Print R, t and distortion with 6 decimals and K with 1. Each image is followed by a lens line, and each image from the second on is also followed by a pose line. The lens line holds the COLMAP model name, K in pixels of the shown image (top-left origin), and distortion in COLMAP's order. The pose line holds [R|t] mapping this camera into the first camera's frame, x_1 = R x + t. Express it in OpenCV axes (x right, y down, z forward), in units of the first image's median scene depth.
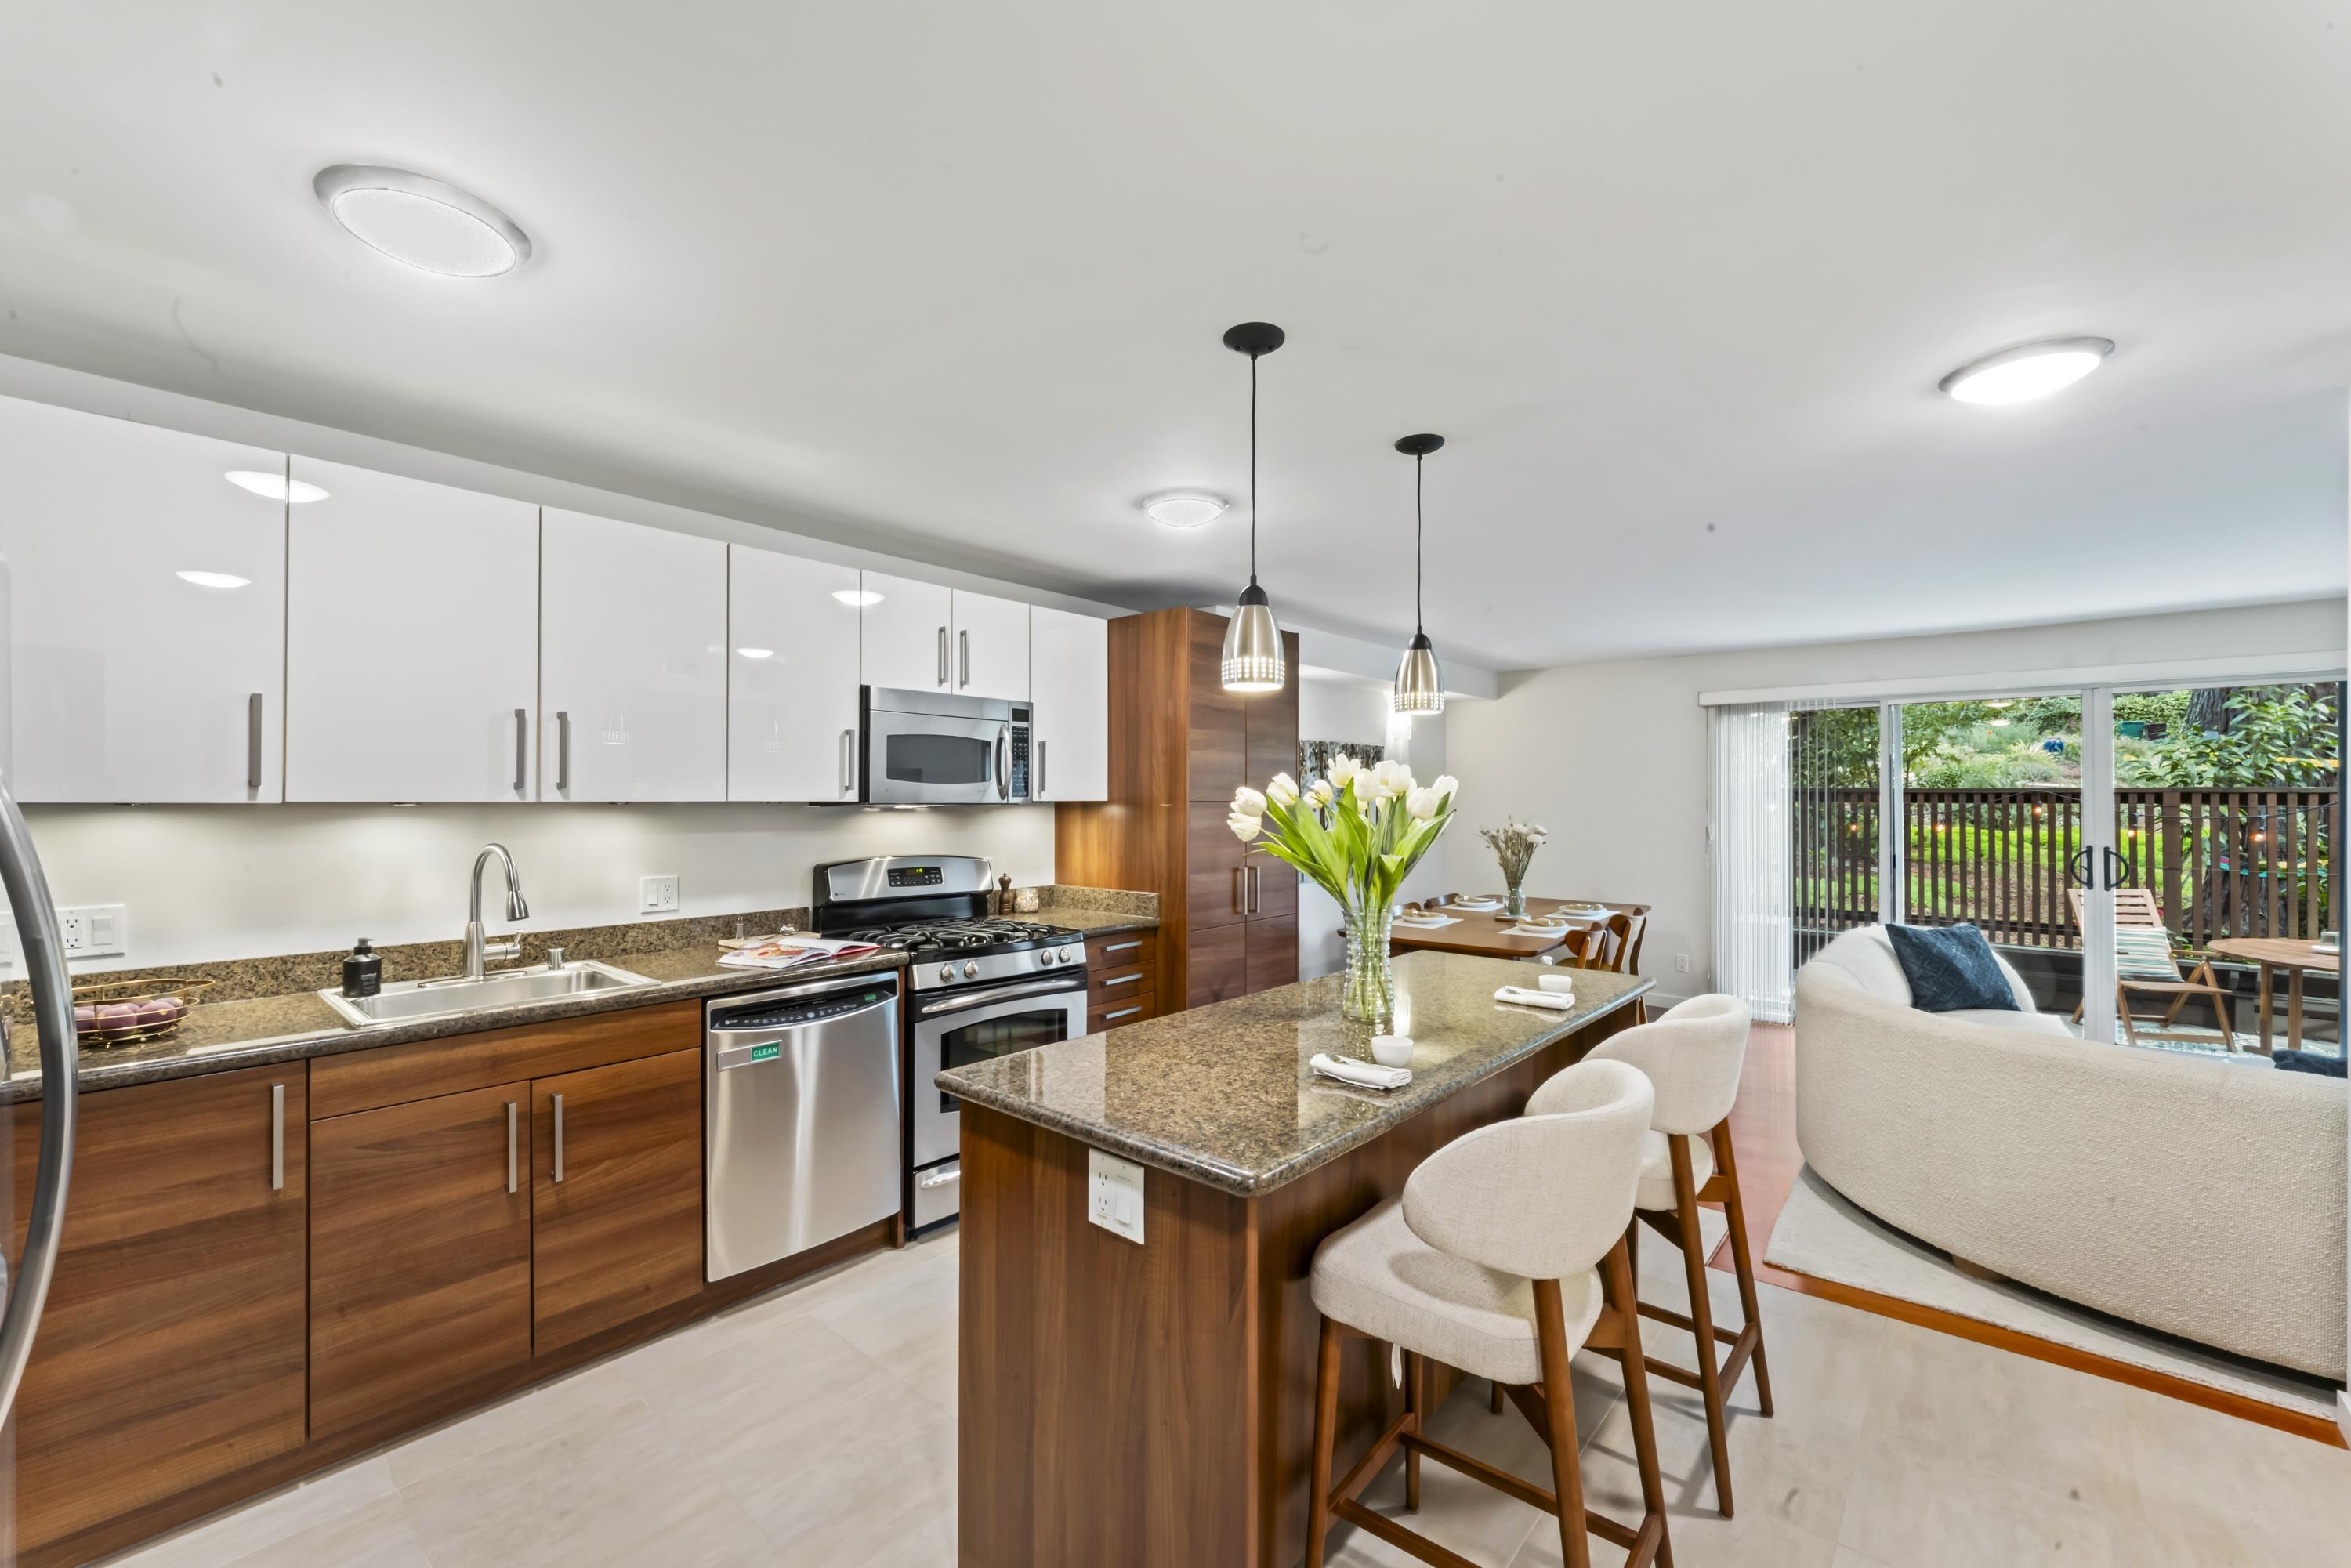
lens RADIAL K [[936.5, 0, 1164.1], [0, 936.5, 791.7], [0, 0, 1]] dist [-0.003187, 0.000917]
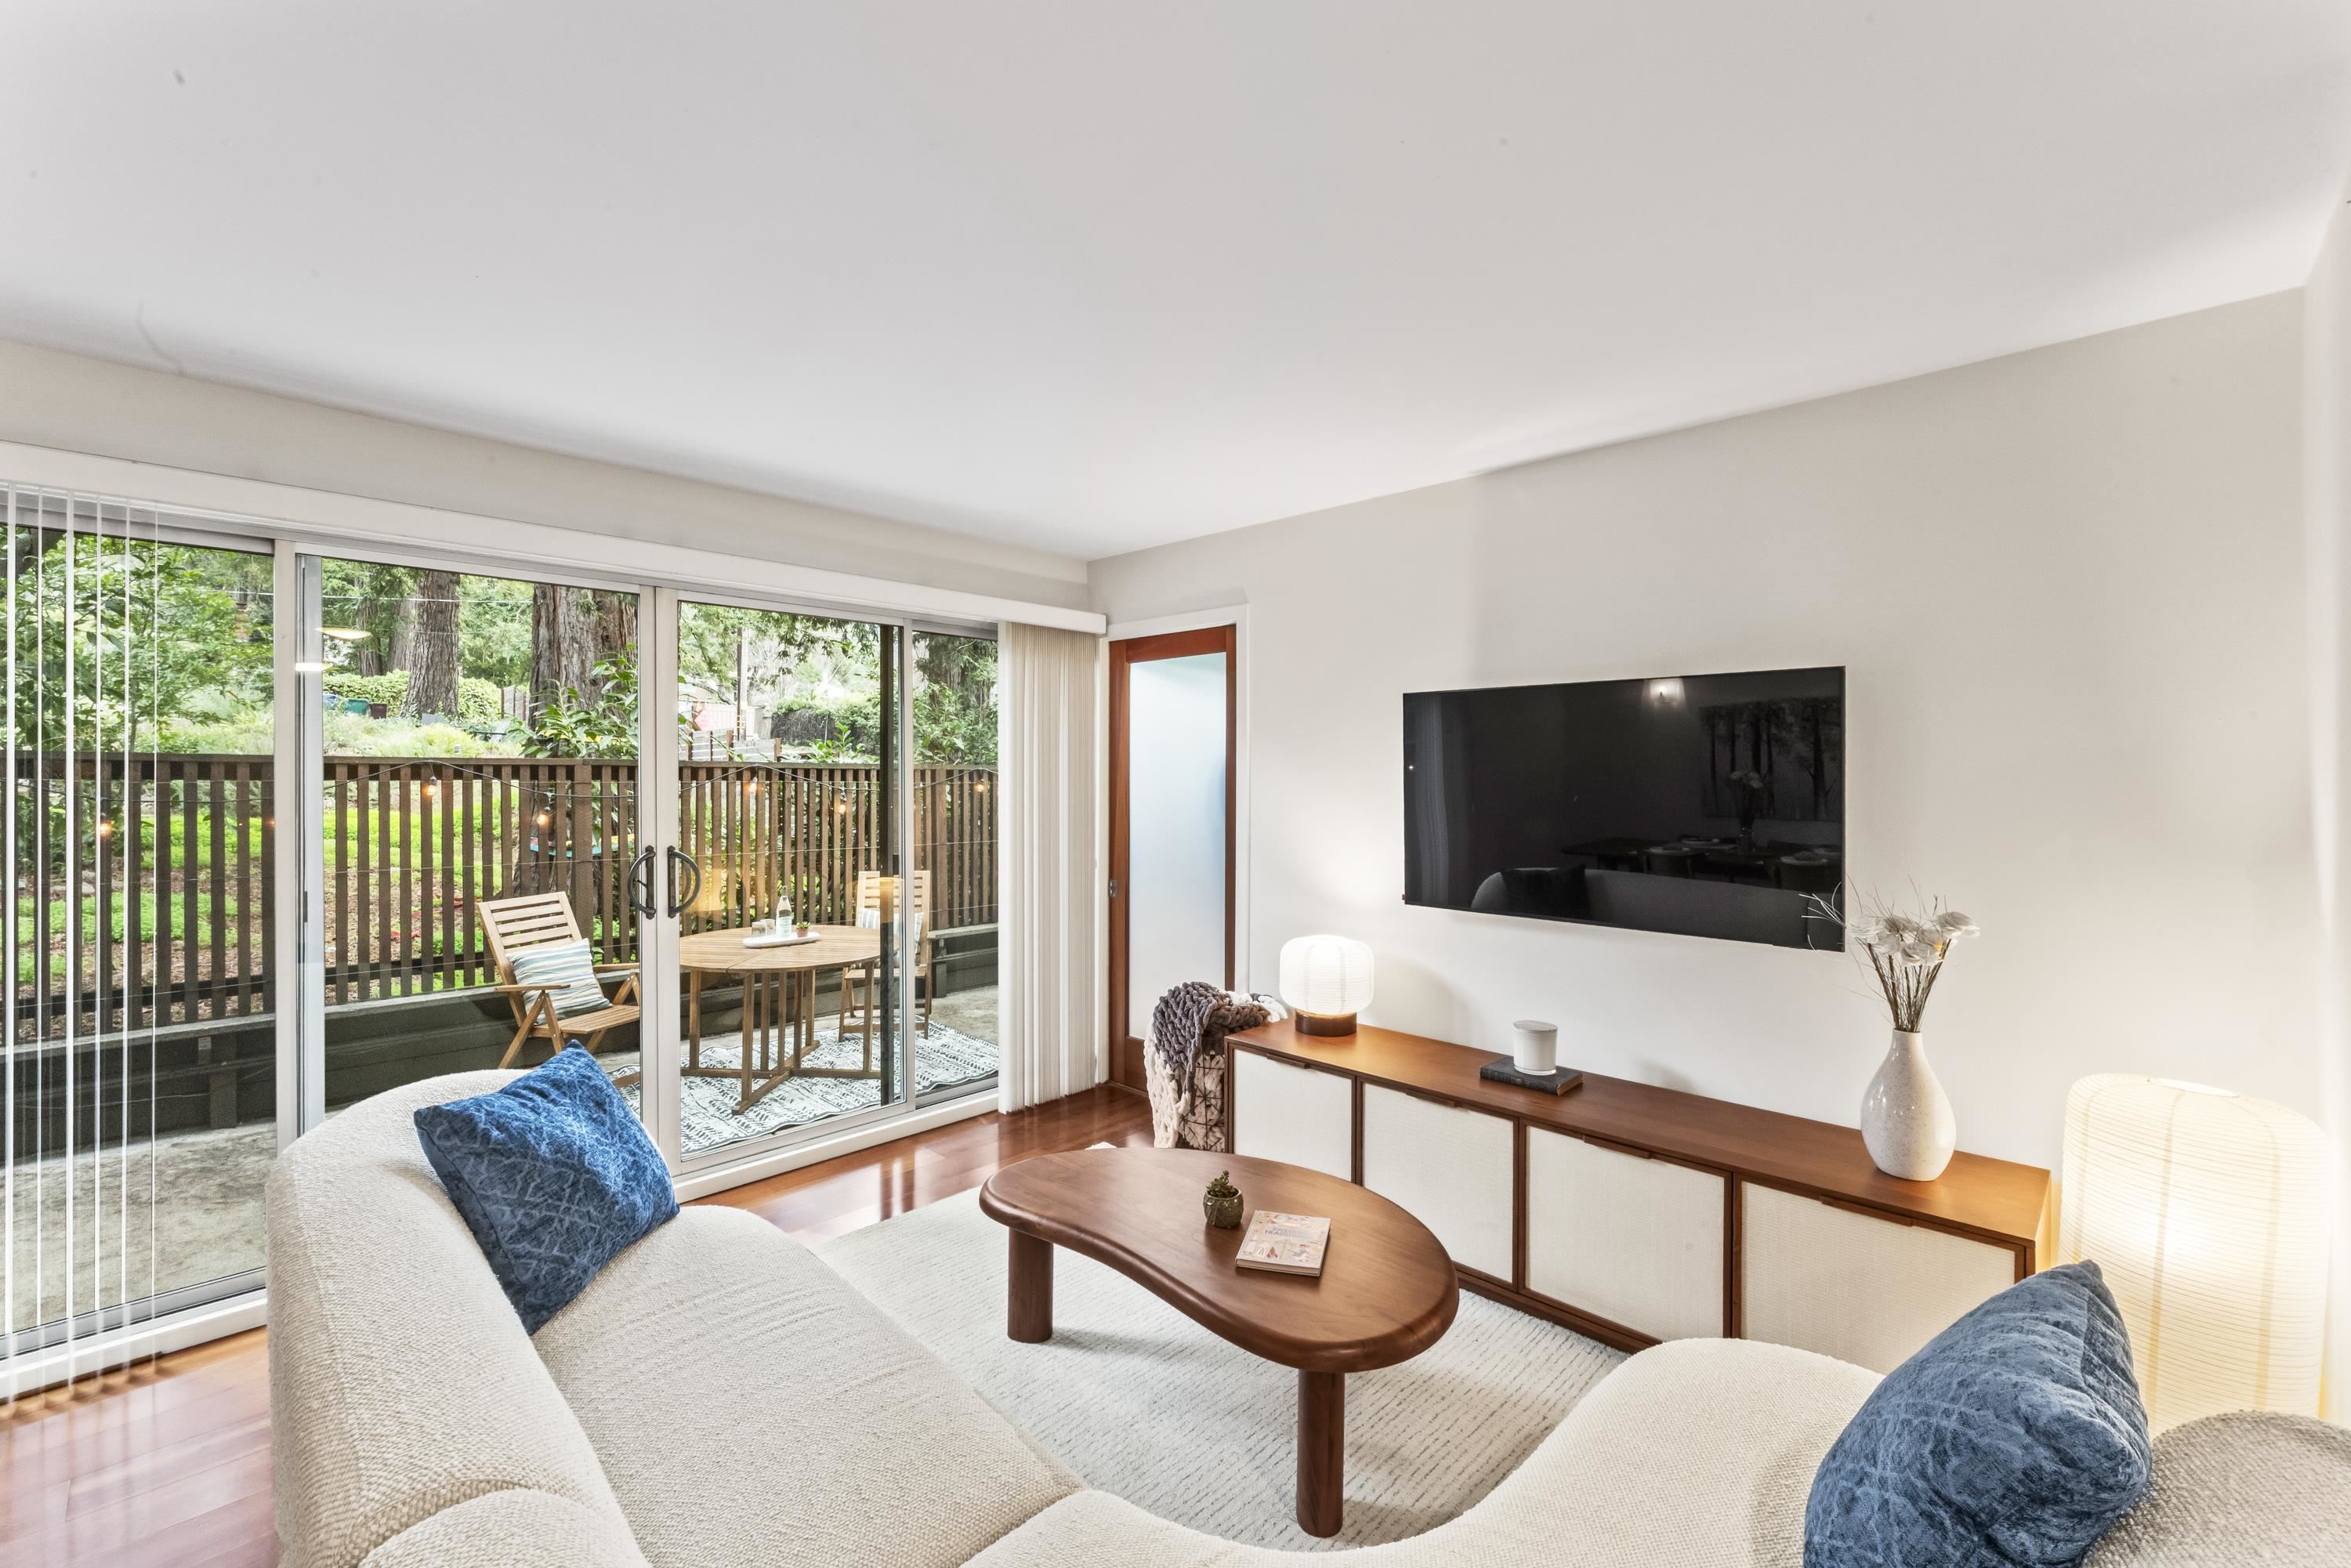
lens RADIAL K [[972.5, 0, 1166.6], [0, 972.5, 776.2], [0, 0, 1]] dist [0.000583, -0.000358]
pose [[0.048780, 0.002924, 0.998805, 0.525184], [-0.005779, 0.999980, -0.002645, 0.017390], [-0.998793, -0.005643, 0.048796, 0.880862]]
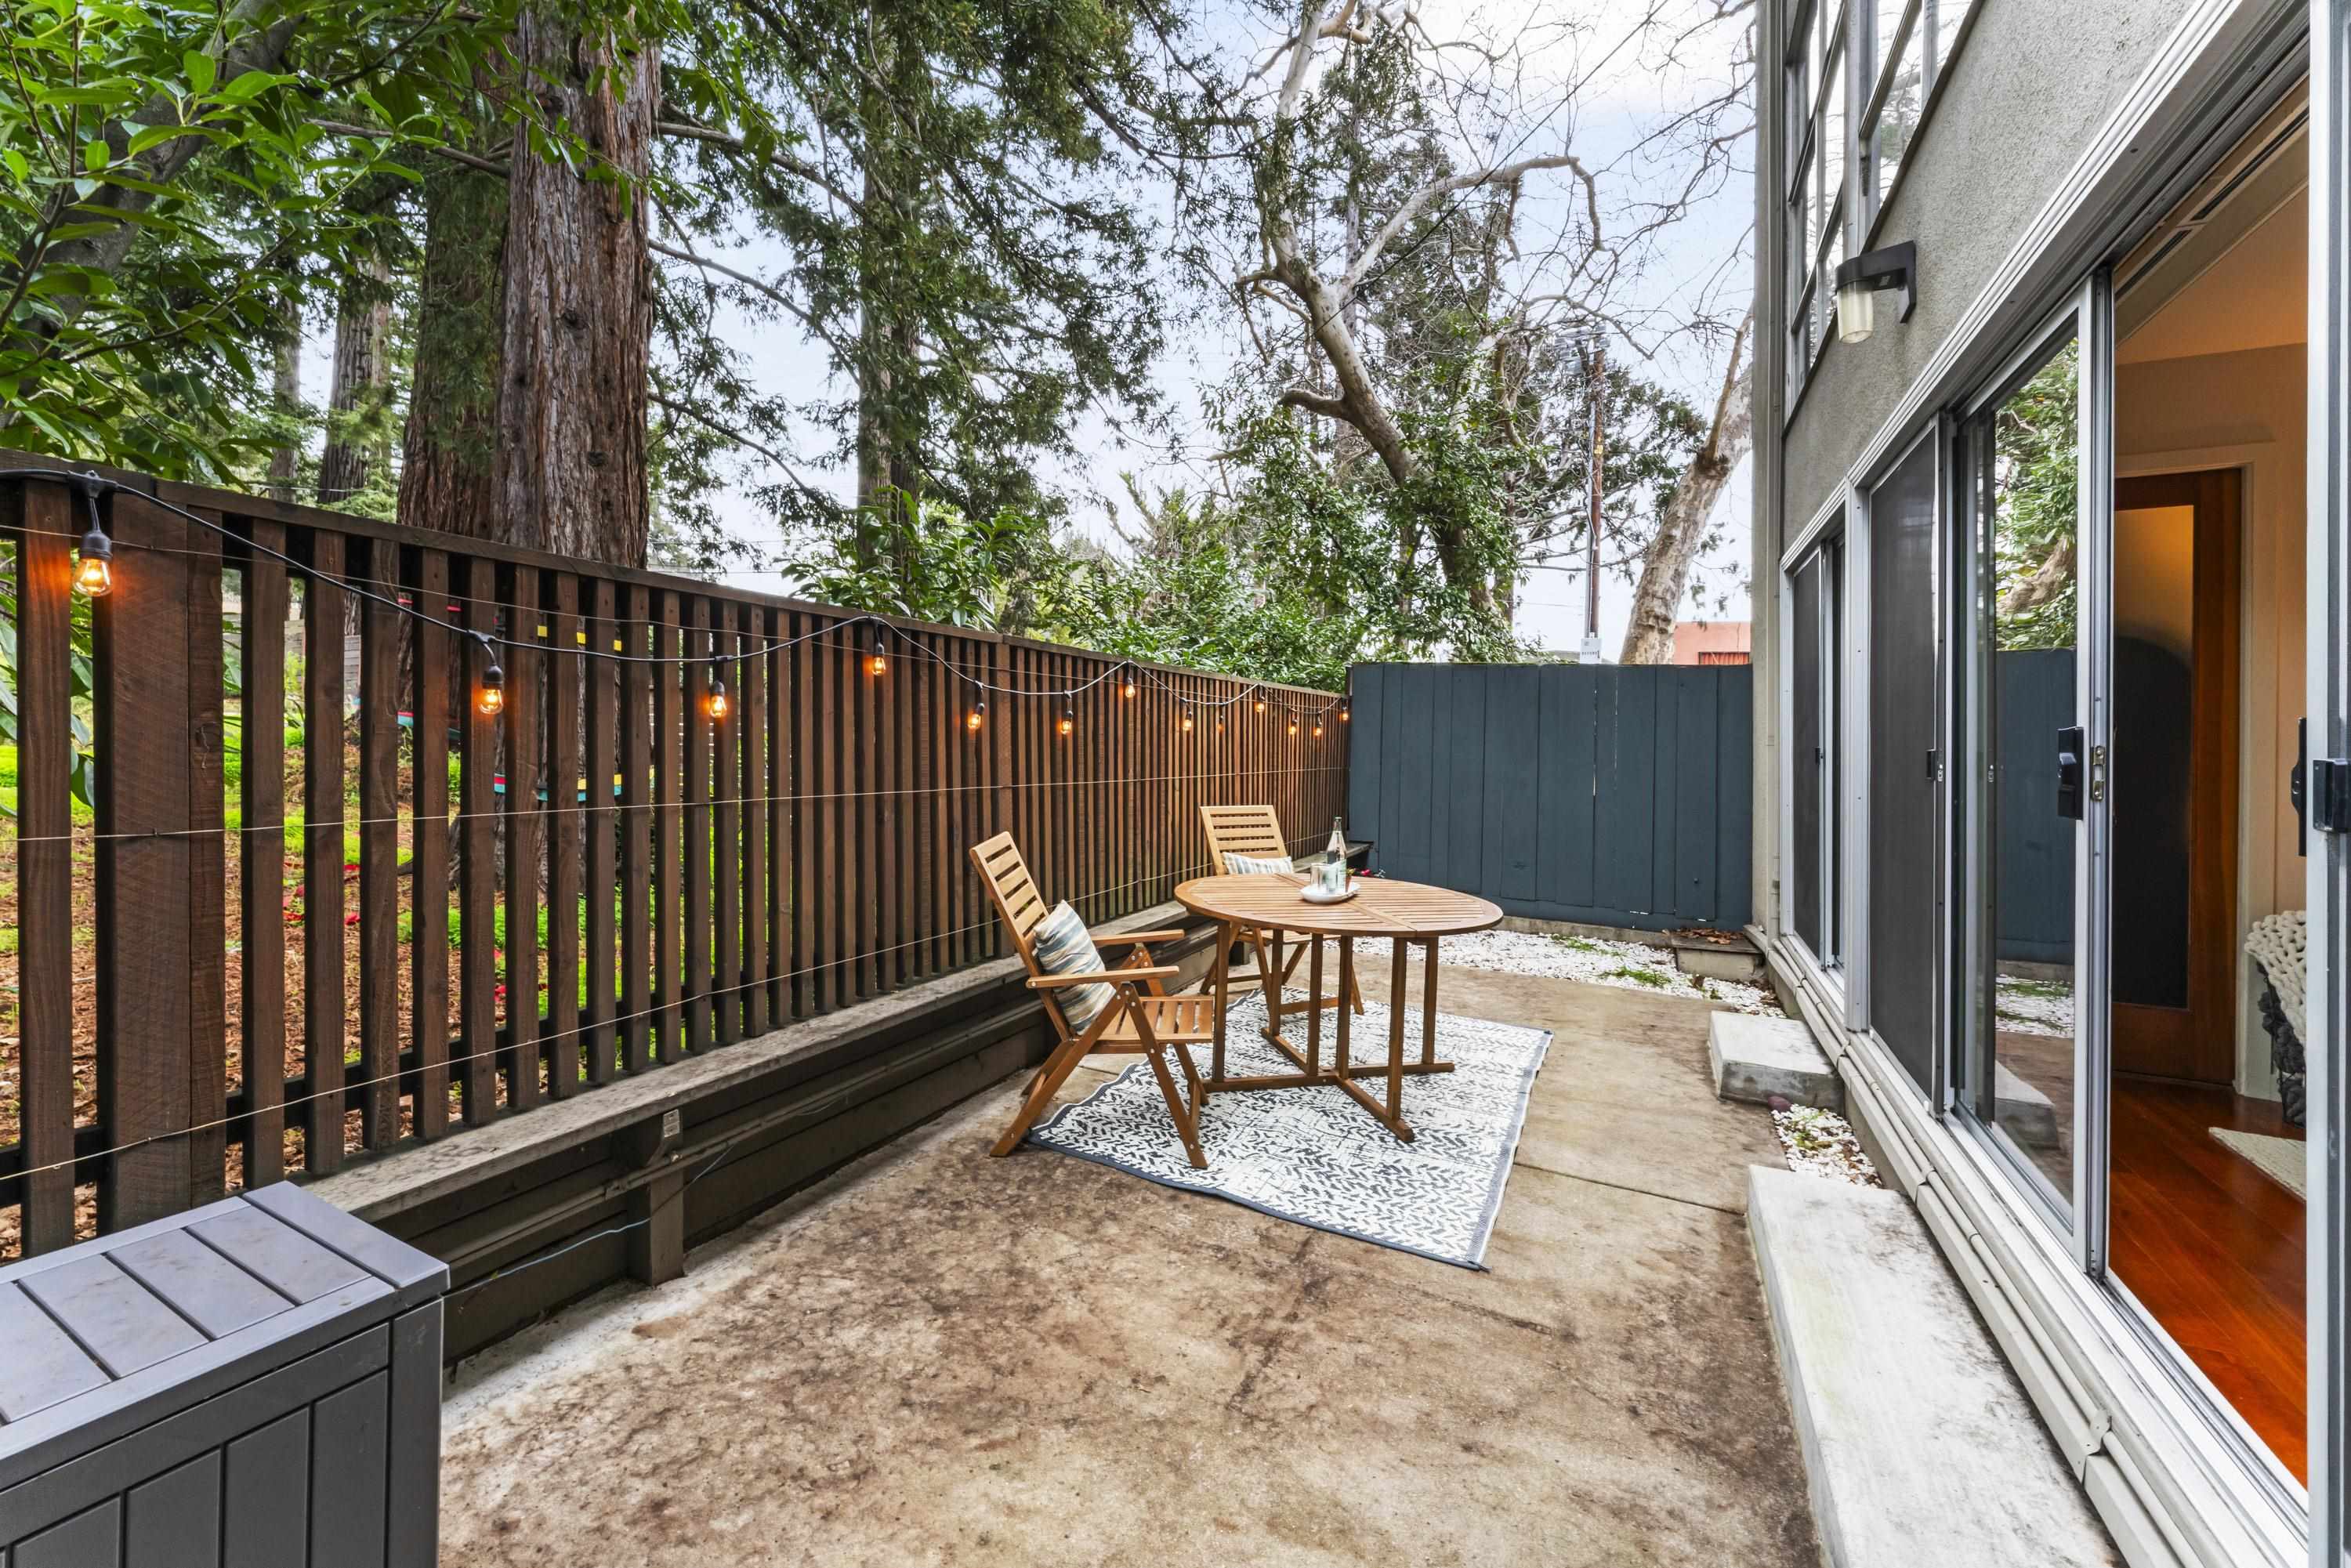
lens RADIAL K [[936.5, 0, 1142.3], [0, 936.5, 754.7], [0, 0, 1]] dist [-0.003187, 0.000917]
pose [[-0.240476, -0.017566, 0.970496, 1.045415], [-0.017674, 0.999750, 0.013716, 0.107001], [-0.970494, -0.013855, -0.240727, 2.027258]]
